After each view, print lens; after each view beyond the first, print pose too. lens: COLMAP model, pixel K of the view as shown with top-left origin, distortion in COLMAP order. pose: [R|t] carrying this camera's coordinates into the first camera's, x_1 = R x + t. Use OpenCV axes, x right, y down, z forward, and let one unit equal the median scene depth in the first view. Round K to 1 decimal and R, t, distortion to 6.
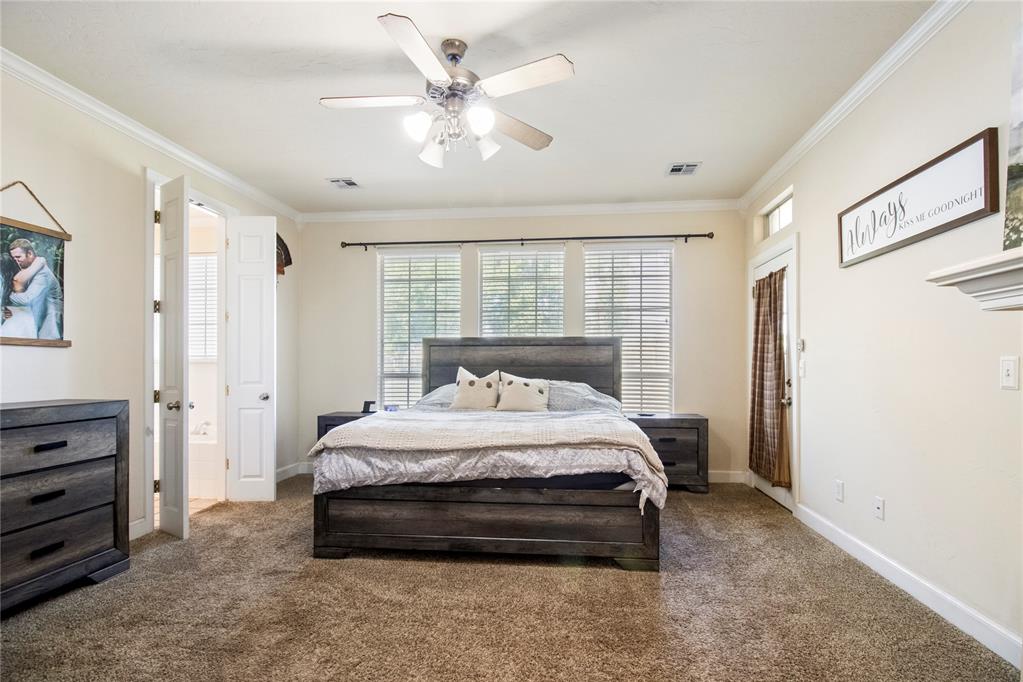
lens RADIAL K [[489.6, 0, 526.3], [0, 489.6, 361.0], [0, 0, 1]] dist [-0.015091, -0.001049]
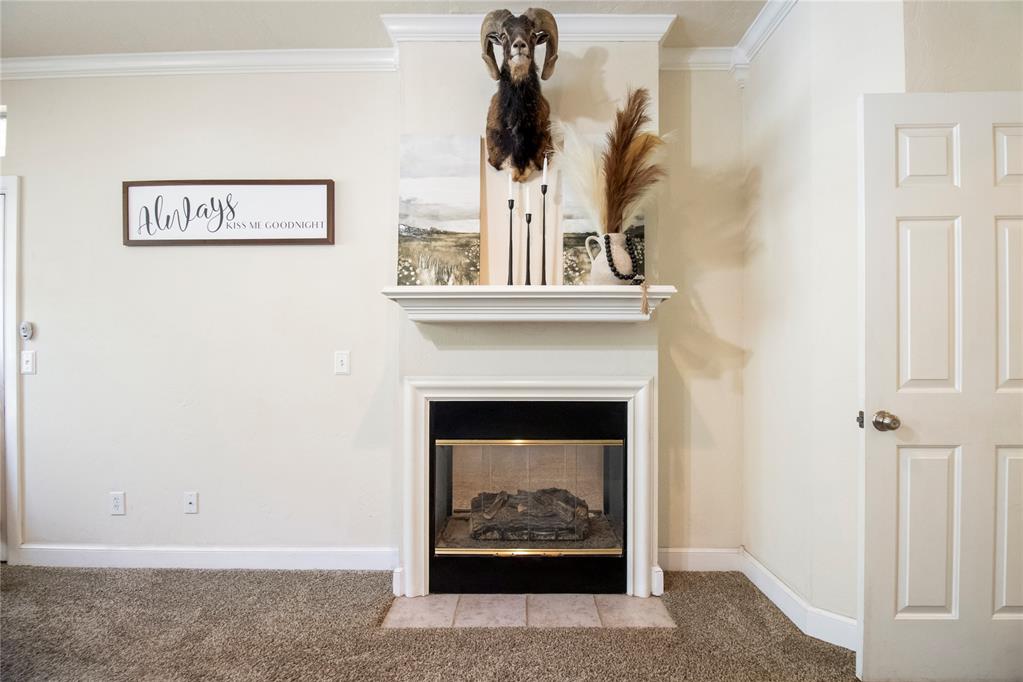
lens RADIAL K [[489.6, 0, 526.3], [0, 489.6, 361.0], [0, 0, 1]] dist [-0.015091, -0.001049]
pose [[-0.078890, -0.003809, 0.996876, -0.332109], [-0.008399, 0.999960, 0.003156, 0.007255], [-0.996848, -0.008124, -0.078919, 0.439219]]
